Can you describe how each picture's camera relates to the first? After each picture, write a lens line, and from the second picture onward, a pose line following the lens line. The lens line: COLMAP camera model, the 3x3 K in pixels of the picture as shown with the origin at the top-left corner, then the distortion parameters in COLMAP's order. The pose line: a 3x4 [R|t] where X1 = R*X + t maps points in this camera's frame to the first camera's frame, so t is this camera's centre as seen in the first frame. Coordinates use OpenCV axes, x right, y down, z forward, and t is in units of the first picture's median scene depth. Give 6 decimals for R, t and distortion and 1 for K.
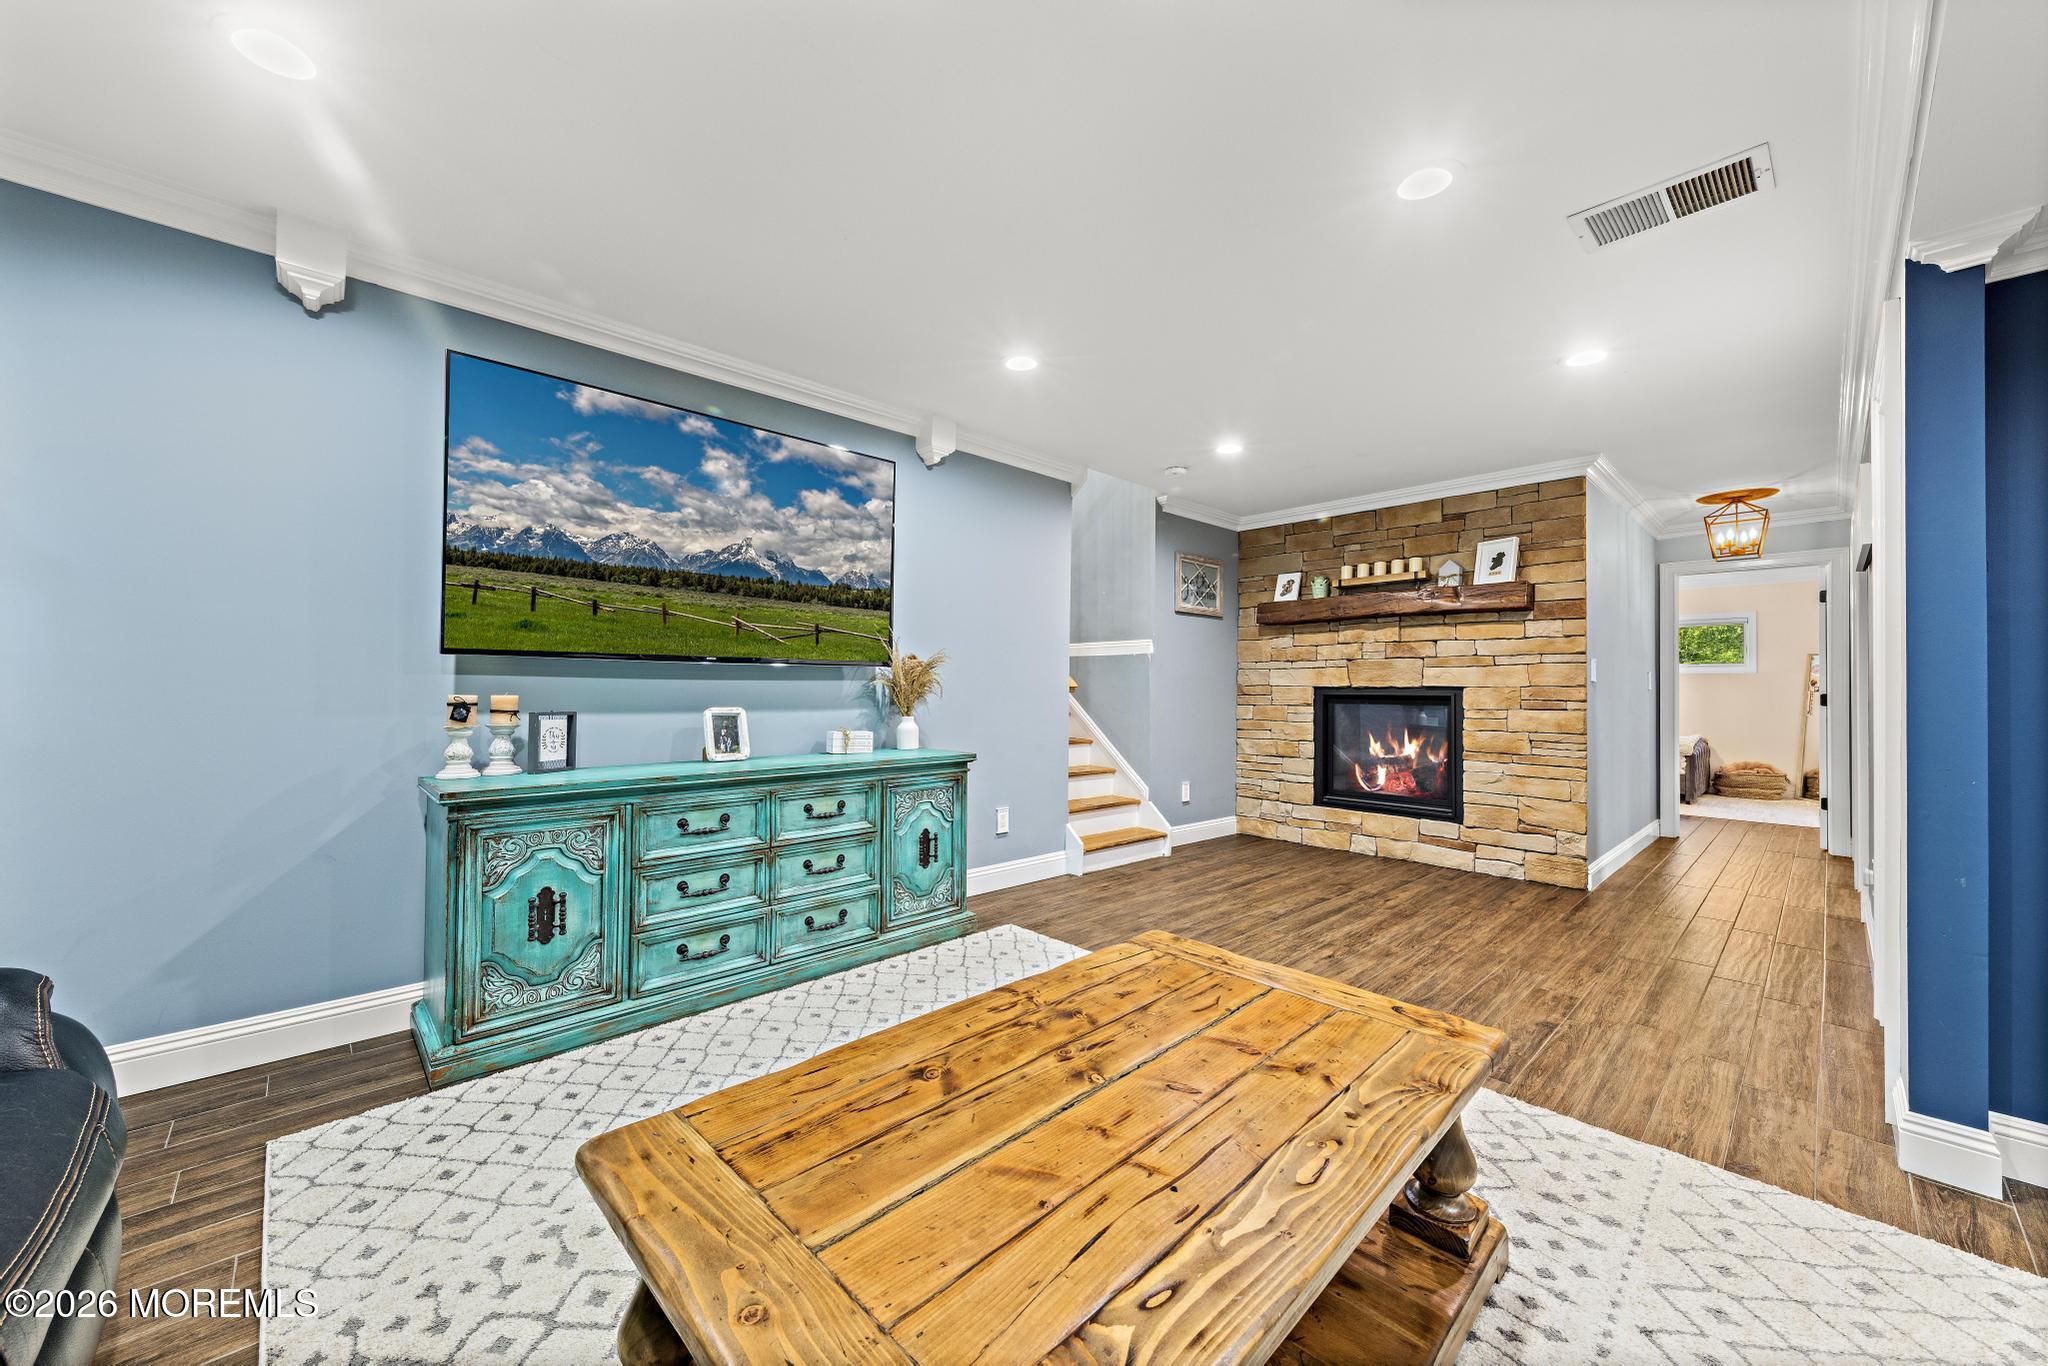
lens RADIAL K [[766.4, 0, 1031.4], [0, 766.4, 682.4], [0, 0, 1]] dist [0.000035, 0.000021]
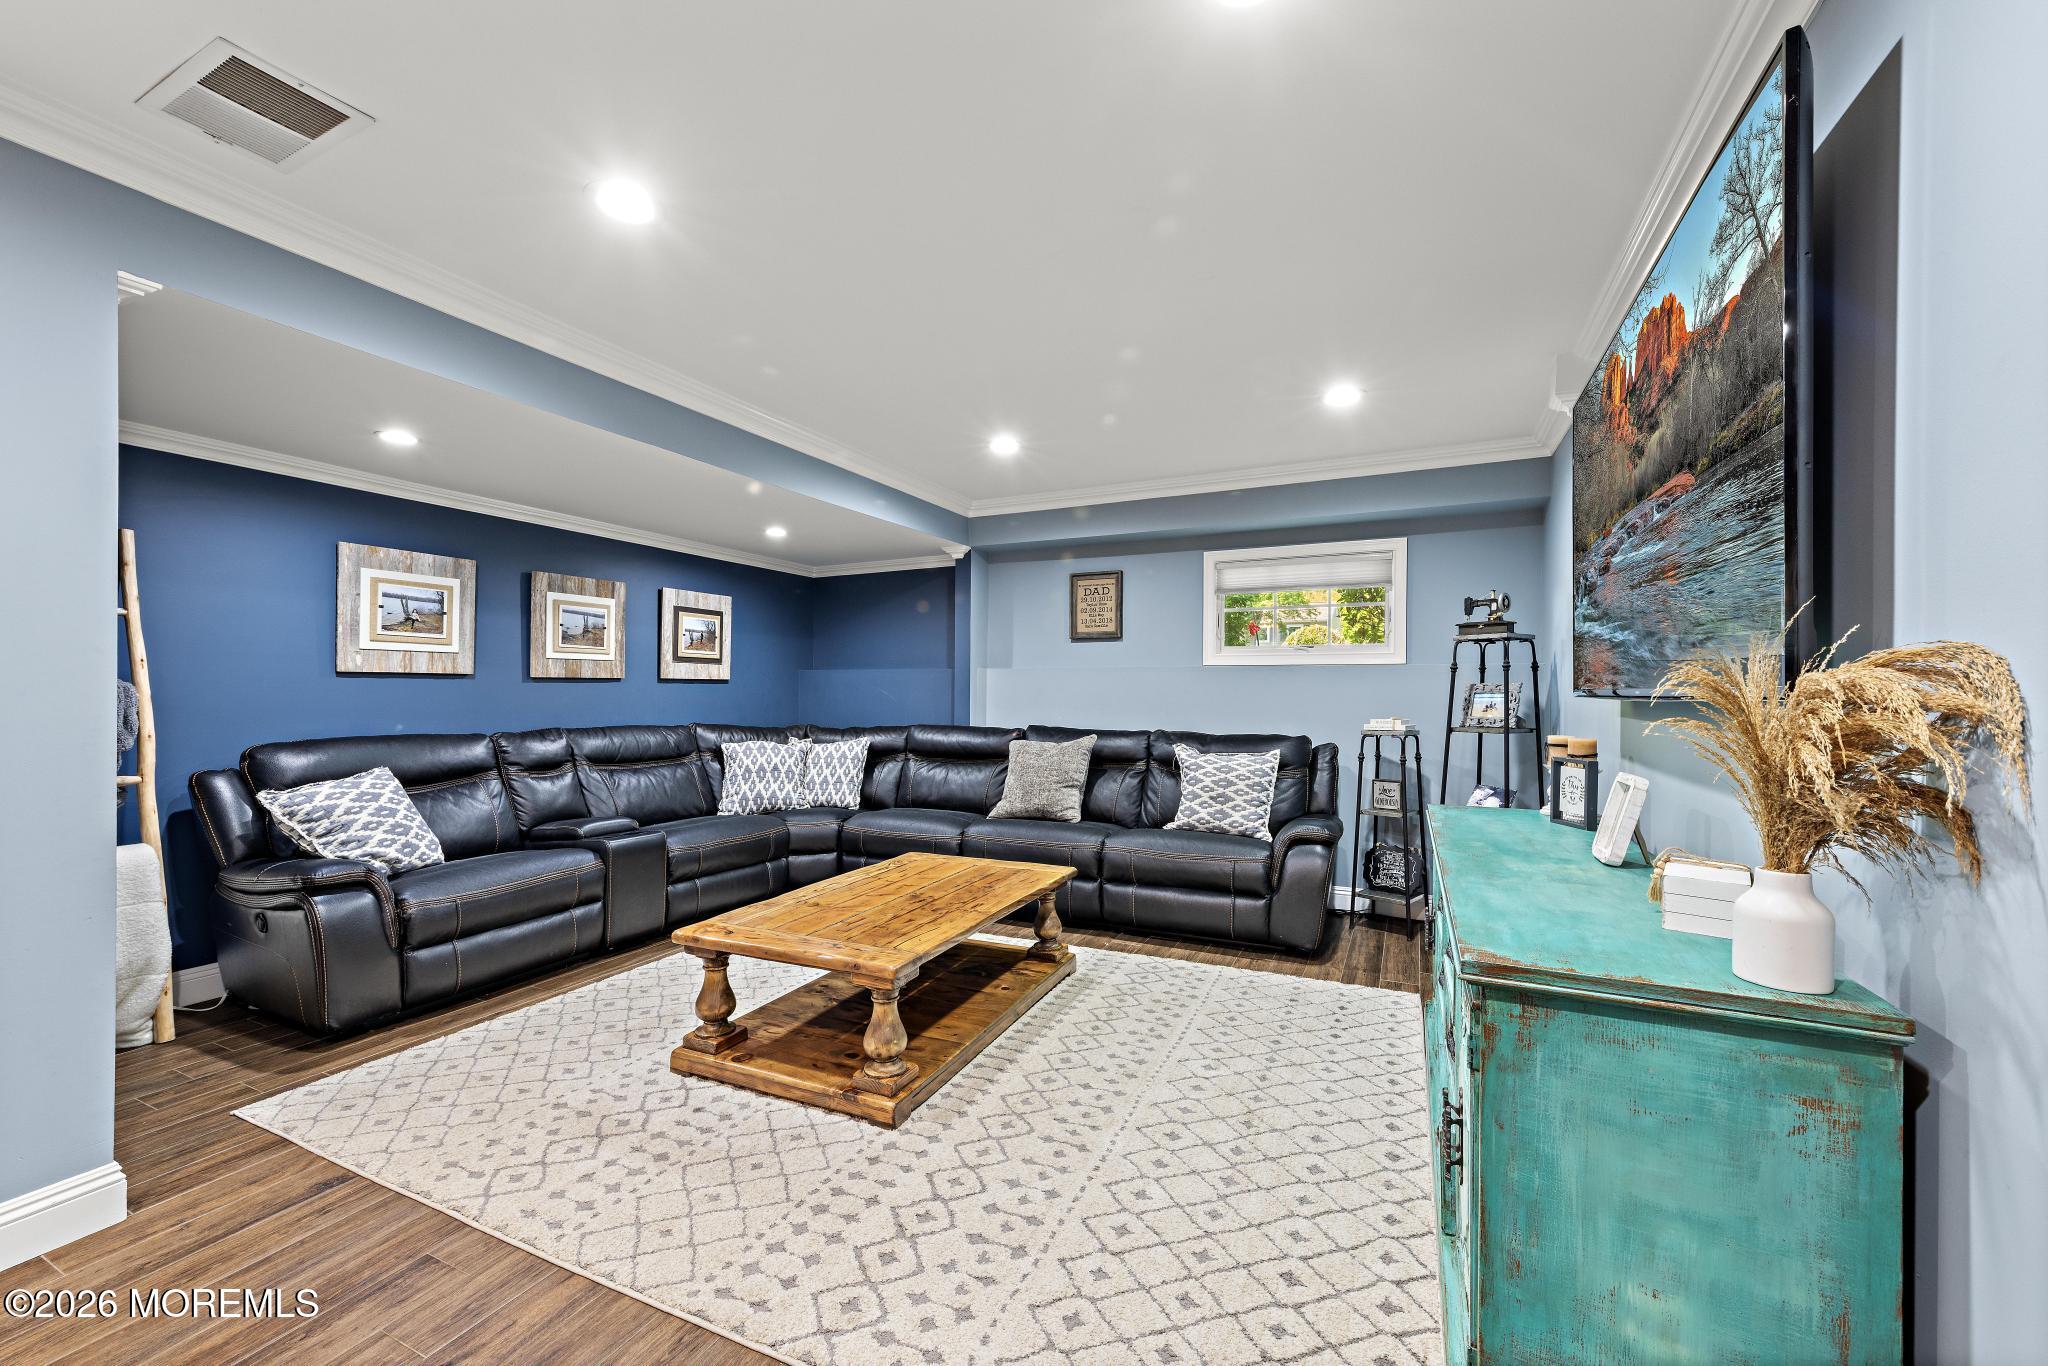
lens RADIAL K [[789.4, 0, 1034.4], [0, 789.4, 690.0], [0, 0, 1]] dist [0.000034, -0.000021]
pose [[-0.933201, -0.014227, -0.359073, 0.475945], [-0.009711, 0.999849, -0.014376, -0.036447], [0.359224, -0.009929, -0.933199, 2.645538]]
